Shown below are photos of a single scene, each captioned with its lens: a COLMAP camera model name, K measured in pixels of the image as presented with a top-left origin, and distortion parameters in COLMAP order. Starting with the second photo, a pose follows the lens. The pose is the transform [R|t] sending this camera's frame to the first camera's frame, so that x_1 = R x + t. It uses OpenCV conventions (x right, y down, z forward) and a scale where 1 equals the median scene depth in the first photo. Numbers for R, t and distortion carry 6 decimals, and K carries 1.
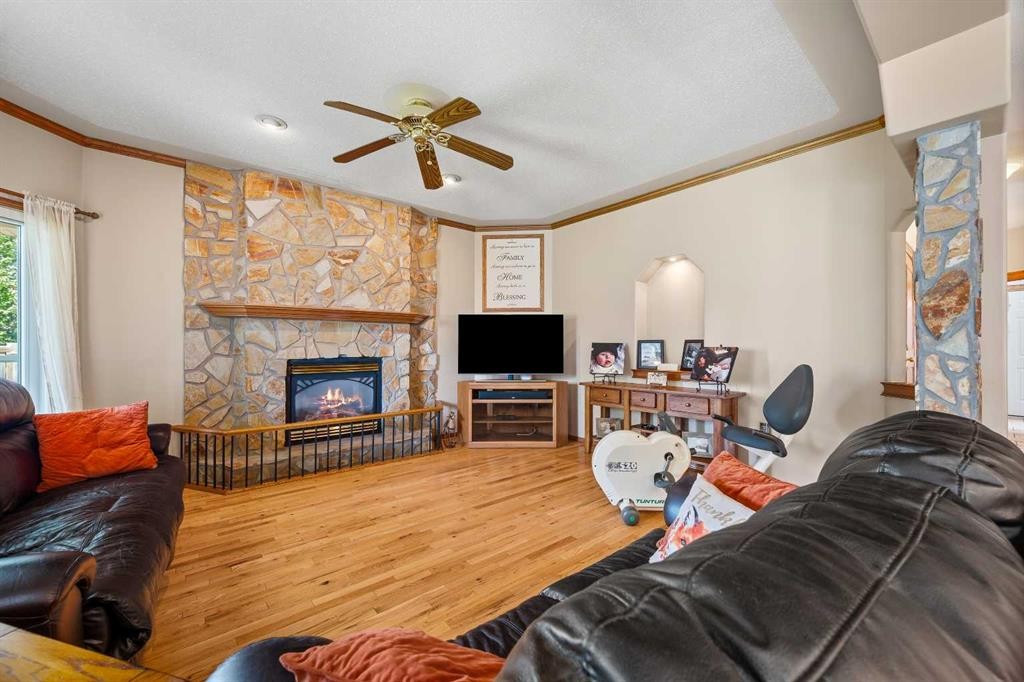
lens RADIAL K [[402.1, 0, 515.2], [0, 402.1, 343.6], [0, 0, 1]] dist [-0.000666, 0.000197]
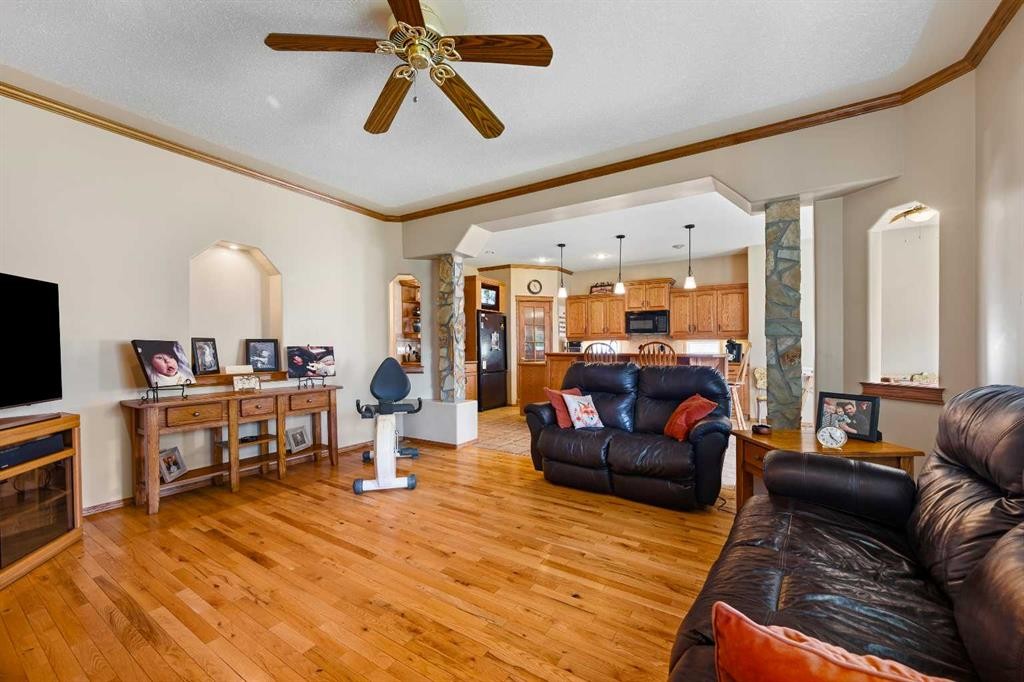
lens RADIAL K [[402.1, 0, 515.2], [0, 402.1, 343.6], [0, 0, 1]] dist [-0.000666, 0.000197]
pose [[-0.307328, 0.007456, 0.951574, -0.642918], [-0.006232, 0.999932, -0.009848, 0.006769], [-0.951583, -0.008957, -0.307261, 0.693074]]
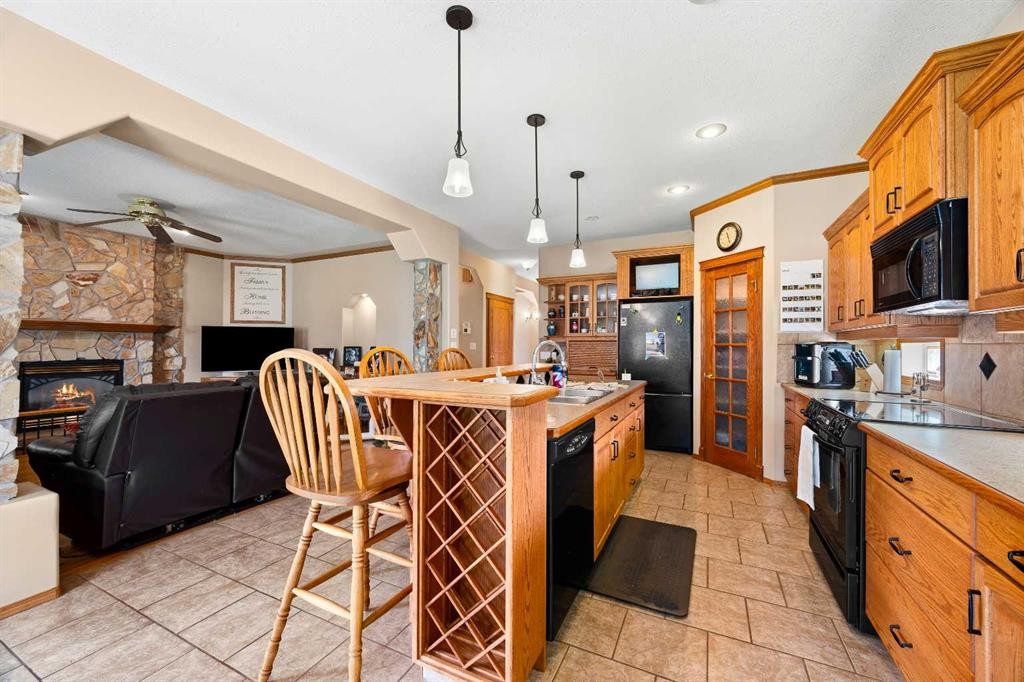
lens RADIAL K [[402.1, 0, 515.2], [0, 402.1, 343.6], [0, 0, 1]] dist [-0.000666, 0.000197]
pose [[0.913195, 0.005816, 0.407481, 0.292534], [-0.004507, 0.999981, -0.004173, -0.016891], [-0.407498, 0.001974, 0.913204, -0.687522]]
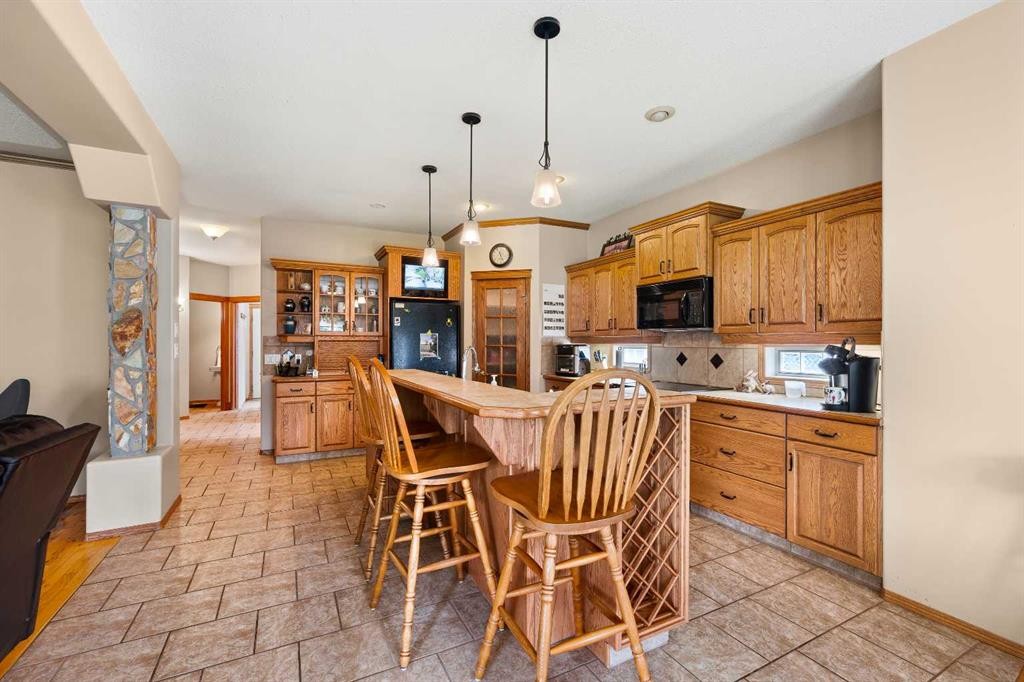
lens RADIAL K [[439.0, 0, 520.8], [0, 439.0, 343.0], [0, 0, 1]] dist [-0.000022, -0.000166]
pose [[0.206792, -0.001218, 0.978384, -0.073089], [-0.005298, 0.999983, 0.002364, -0.032352], [-0.978371, -0.005672, 0.206782, -0.320470]]
